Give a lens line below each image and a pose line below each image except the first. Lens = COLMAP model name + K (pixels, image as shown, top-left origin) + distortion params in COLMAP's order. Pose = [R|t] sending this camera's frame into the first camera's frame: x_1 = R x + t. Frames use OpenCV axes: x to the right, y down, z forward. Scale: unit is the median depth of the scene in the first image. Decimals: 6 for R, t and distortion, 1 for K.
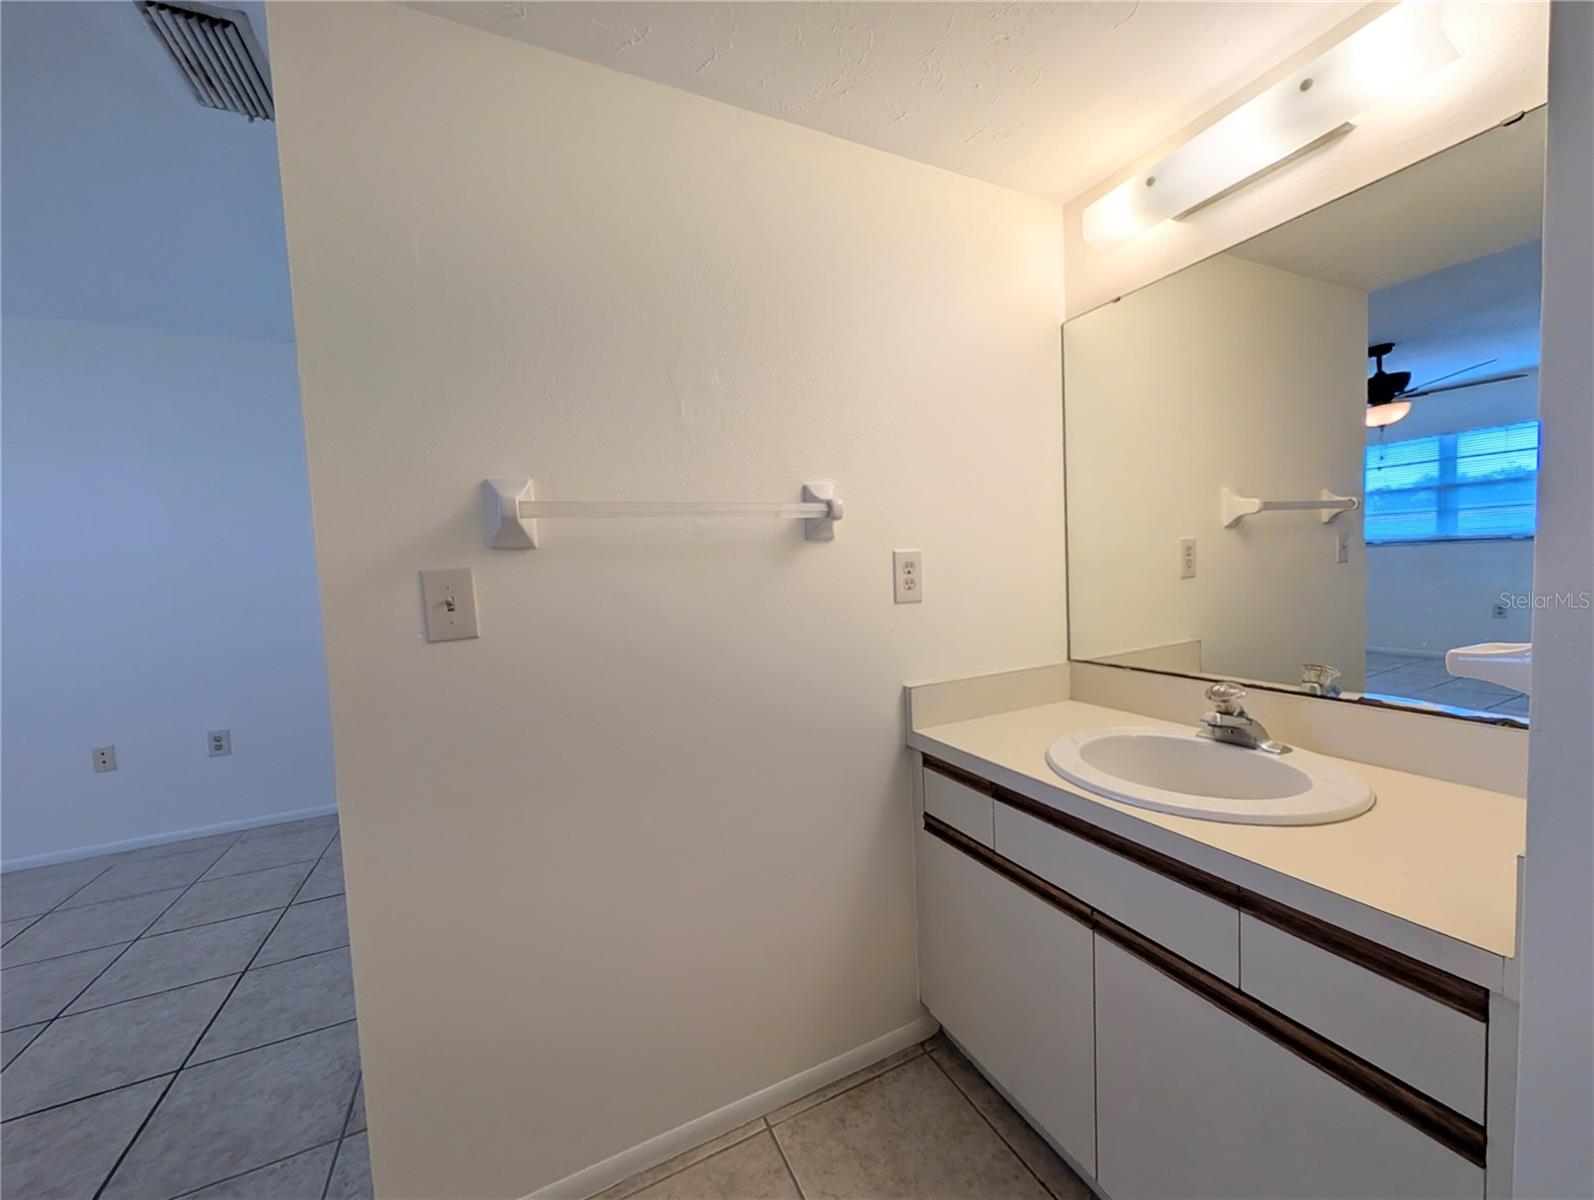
lens RADIAL K [[605.4, 0, 801.8], [0, 605.4, 604.3], [0, 0, 1]] dist [-0.001320, 0.000374]
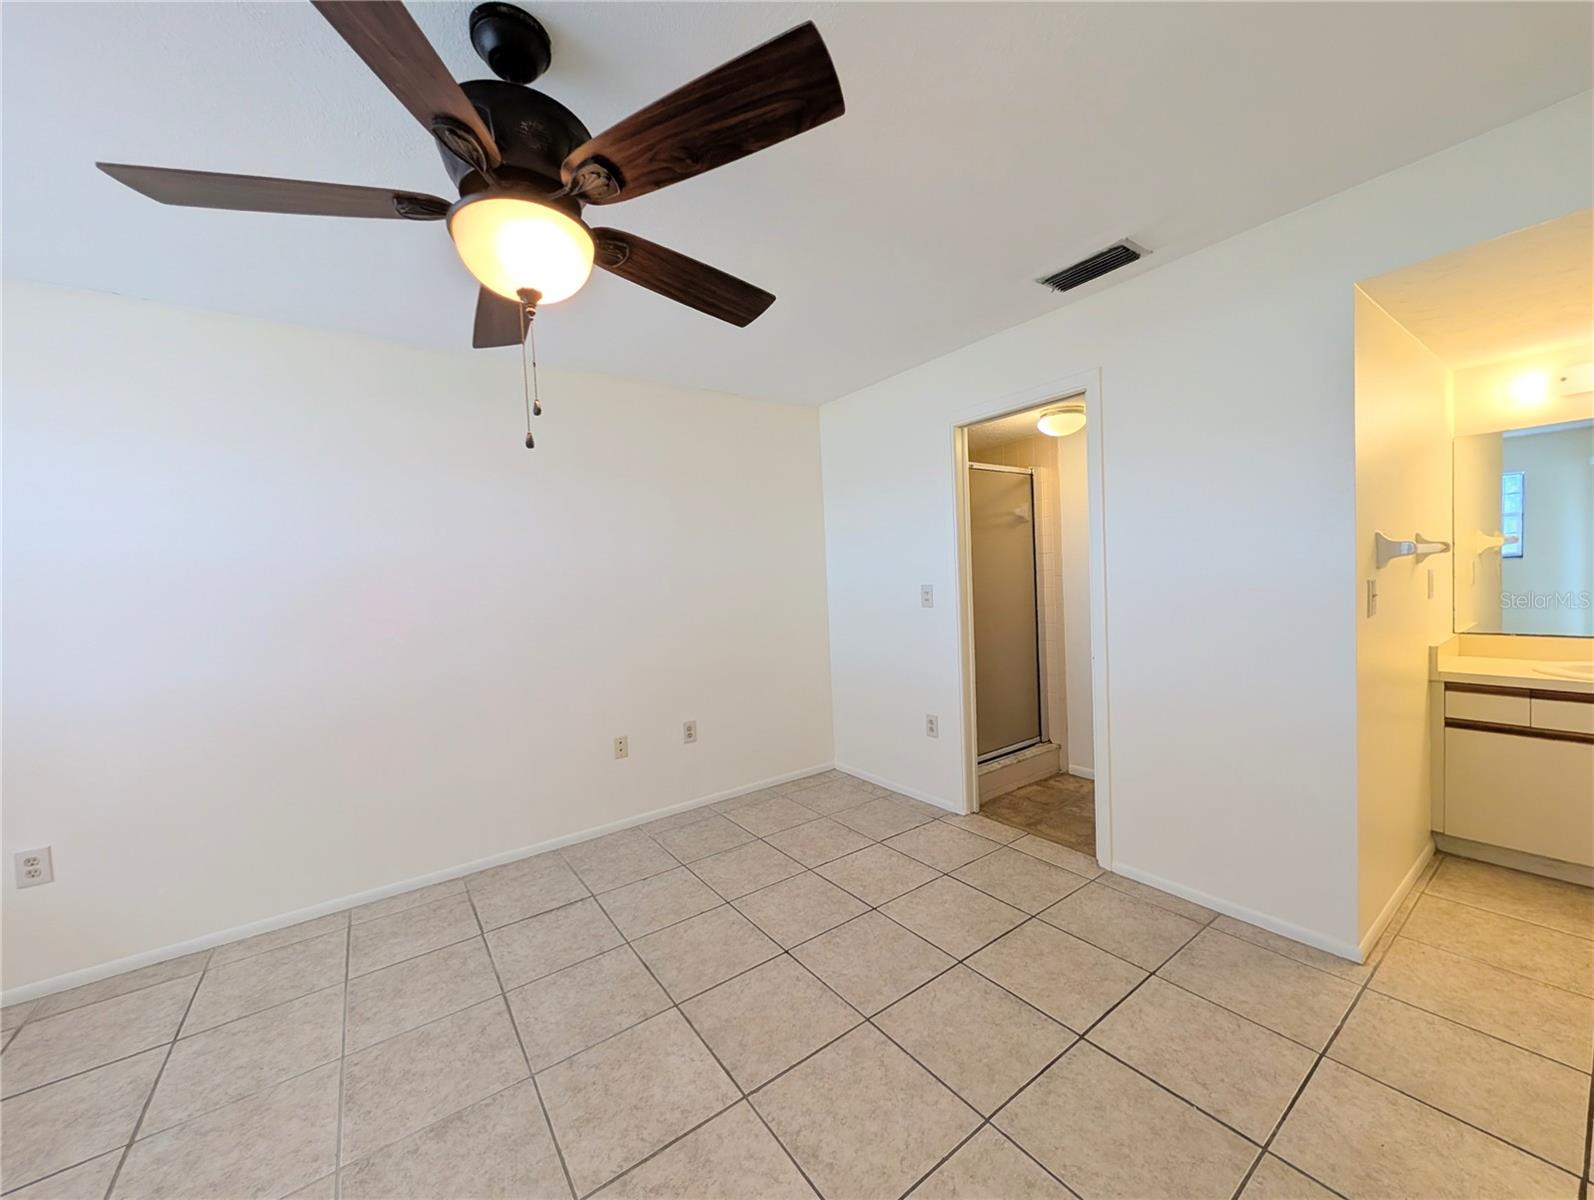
lens RADIAL K [[605.4, 0, 798.1], [0, 605.4, 600.6], [0, 0, 1]] dist [-0.001320, 0.000374]
pose [[0.984679, -0.010282, 0.174072, -1.786737], [0.016227, 0.999331, -0.032765, 0.029373], [-0.173619, 0.035087, 0.984188, -0.383855]]
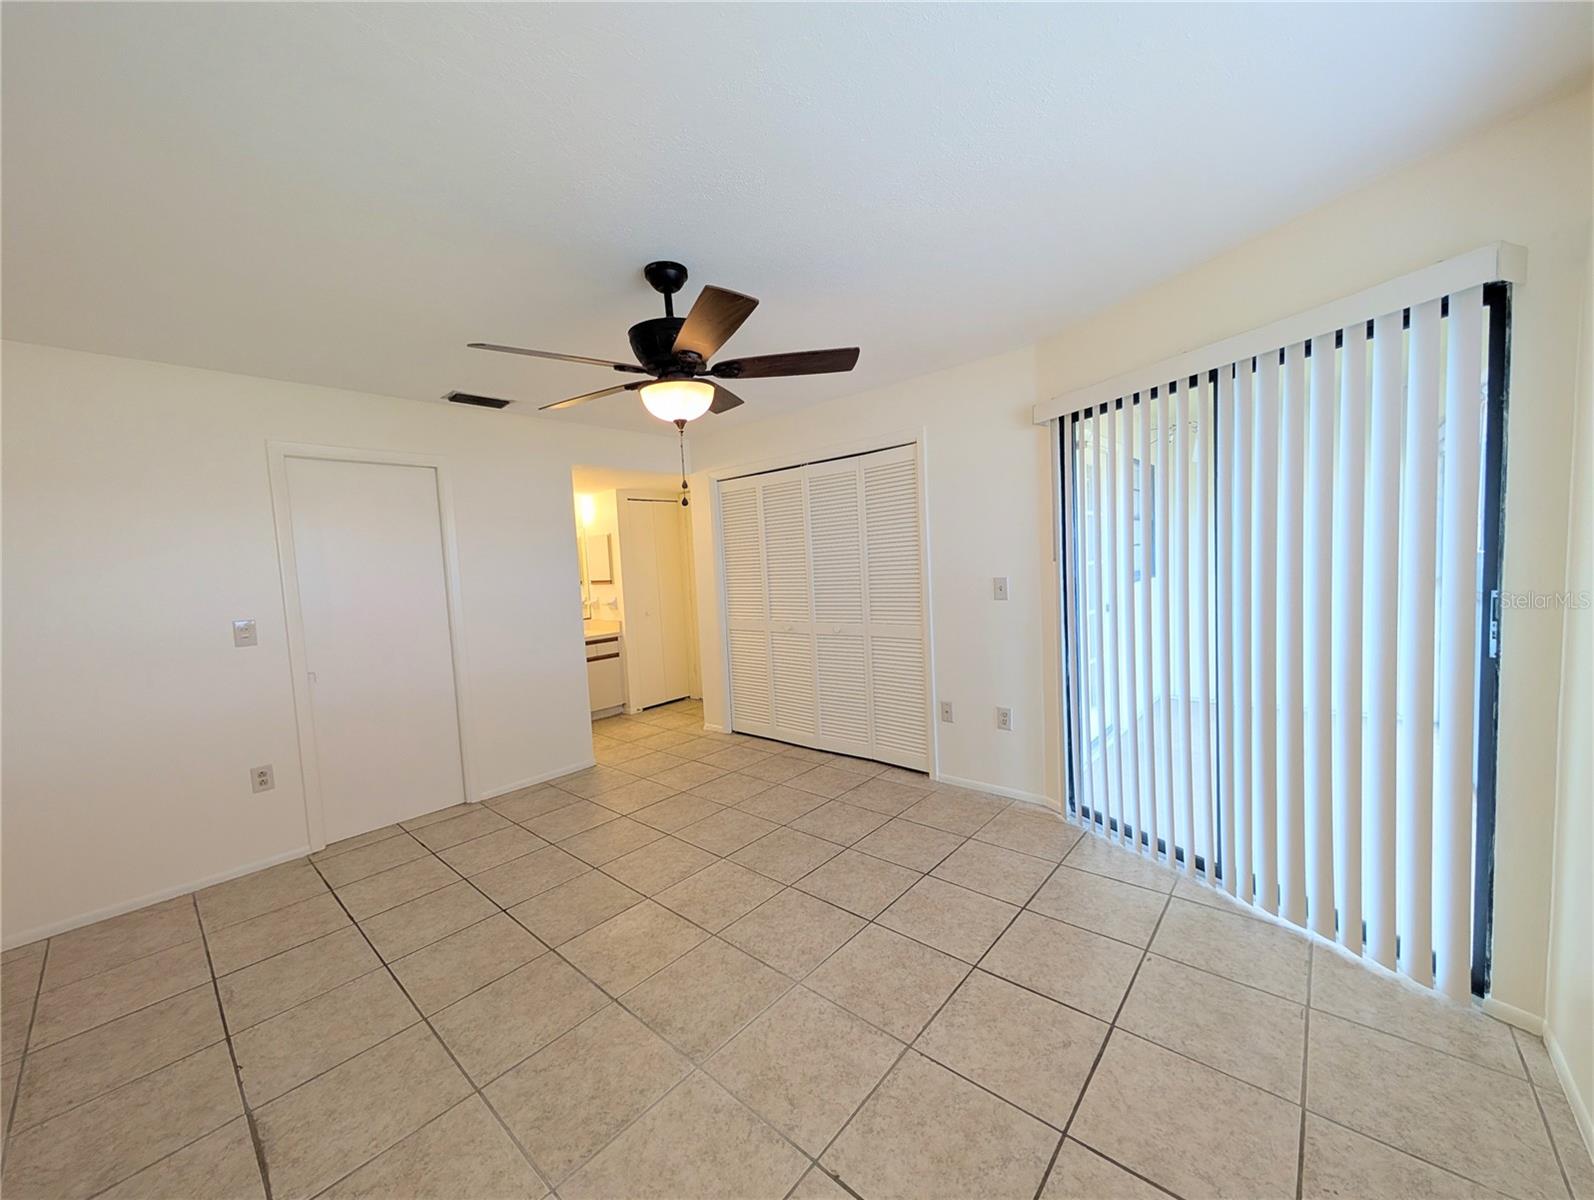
lens RADIAL K [[605.4, 0, 797.9], [0, 605.4, 600.9], [0, 0, 1]] dist [-0.001320, 0.000374]
pose [[-0.388991, 0.002133, 0.921239, -3.357040], [0.134845, 0.989359, 0.054647, -0.021402], [-0.911319, 0.145481, -0.385140, 0.766641]]
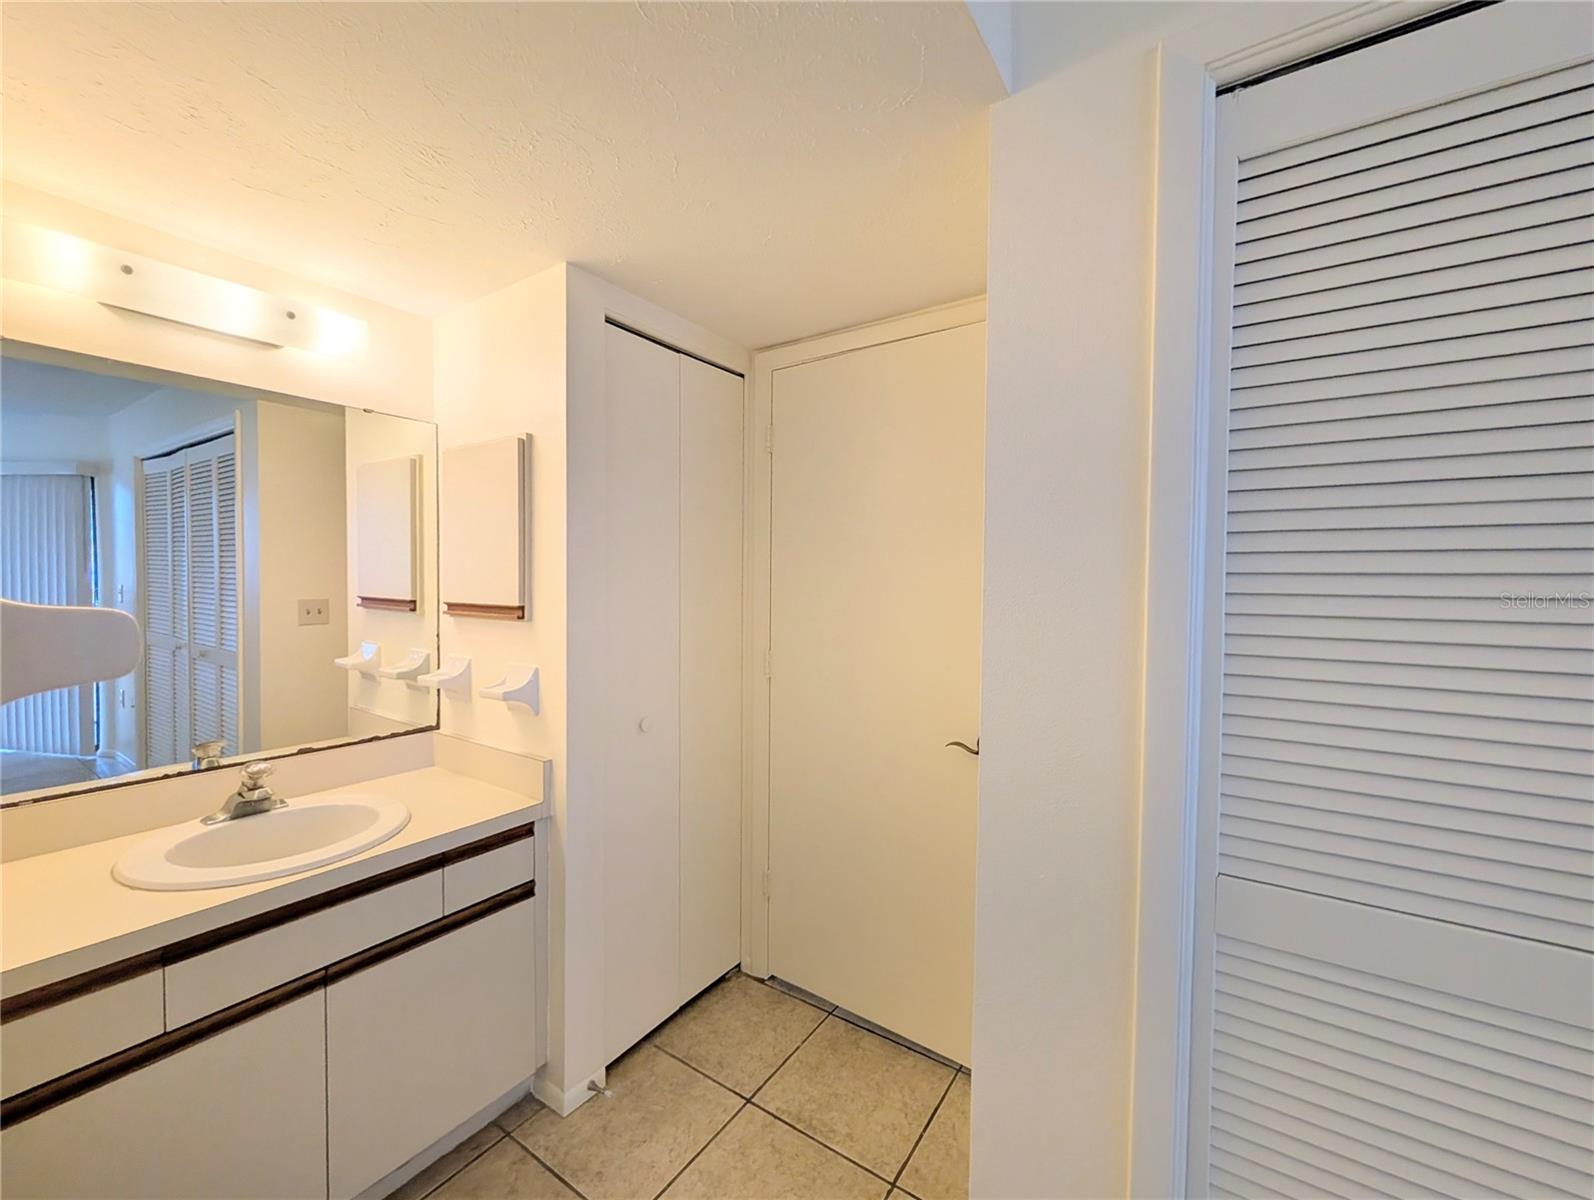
lens RADIAL K [[666.7, 0, 798.3], [0, 666.7, 603.8], [0, 0, 1]] dist [-0.000320, 0.000034]
pose [[-0.507071, 0.000529, 0.861904, -0.699422], [0.068476, 0.996864, 0.039674, -0.115720], [-0.859180, 0.079137, -0.505517, 0.531012]]
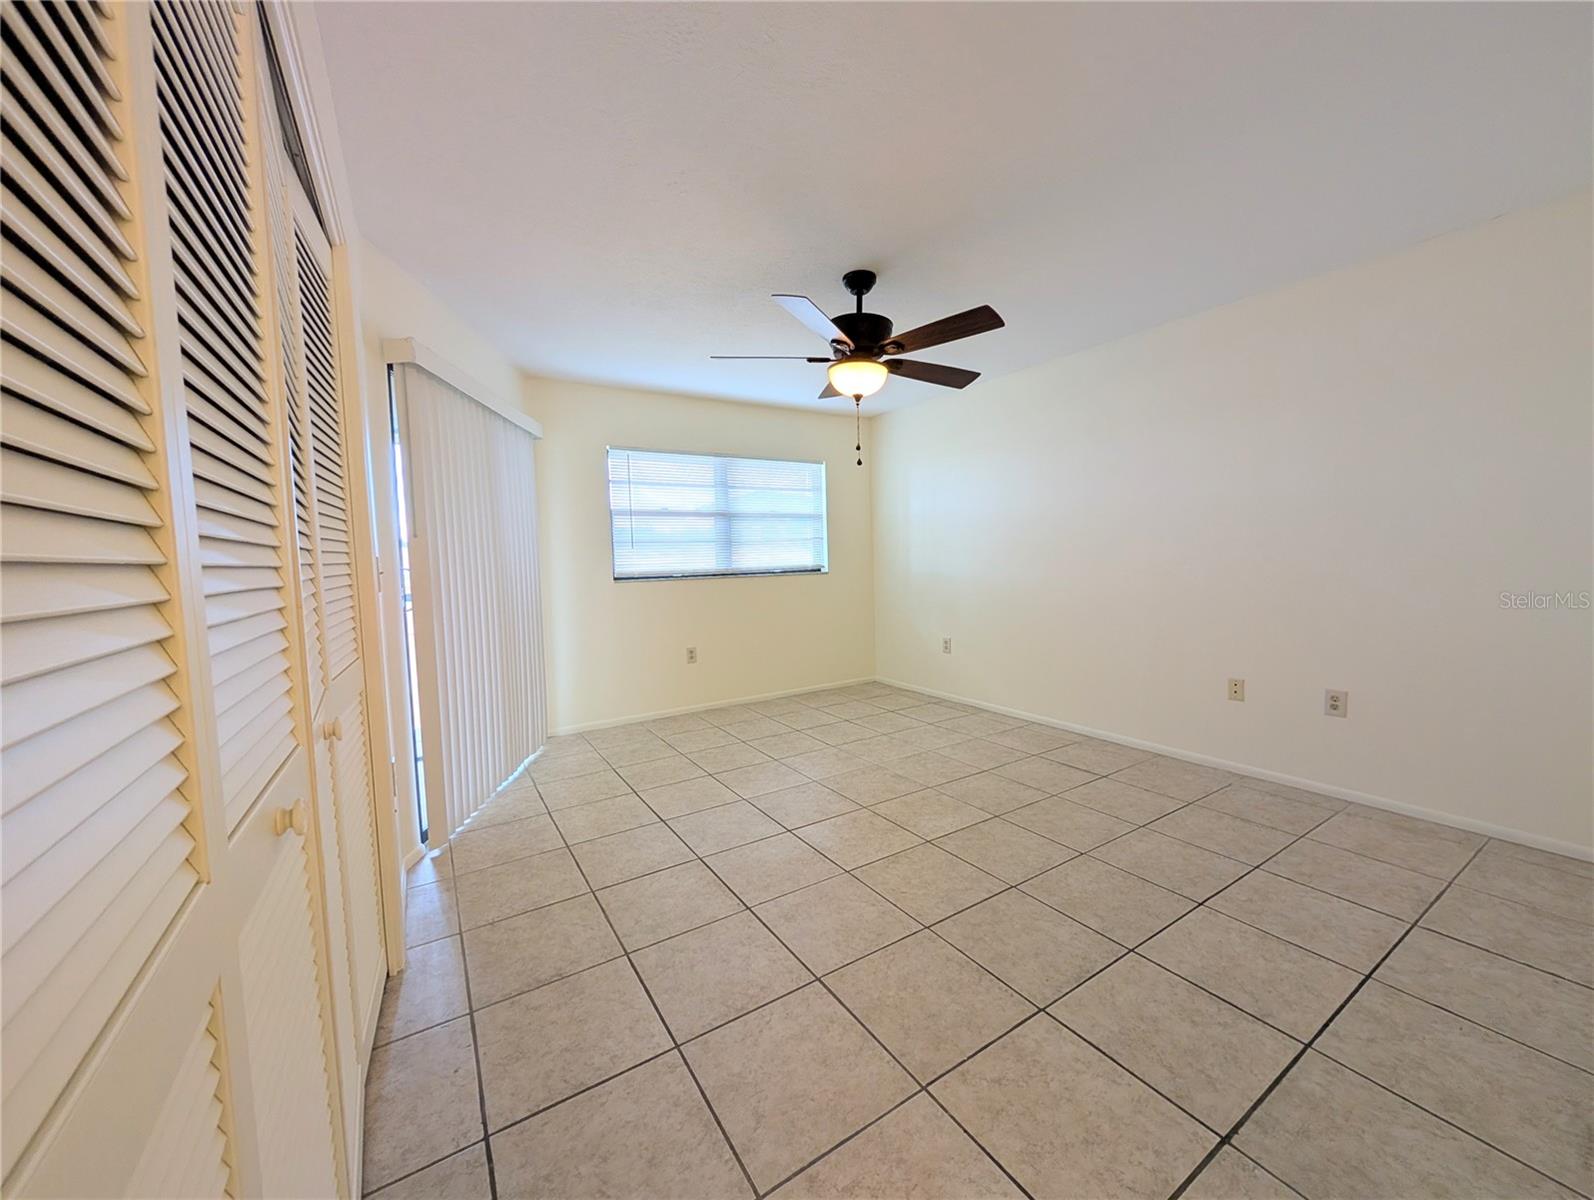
lens RADIAL K [[605.4, 0, 787.4], [0, 605.4, 596.8], [0, 0, 1]] dist [-0.001320, 0.000374]
pose [[0.102616, 0.106586, -0.988994, -0.233993], [-0.047147, 0.993646, 0.102195, 0.011351], [0.993603, 0.036141, 0.106989, 0.058908]]
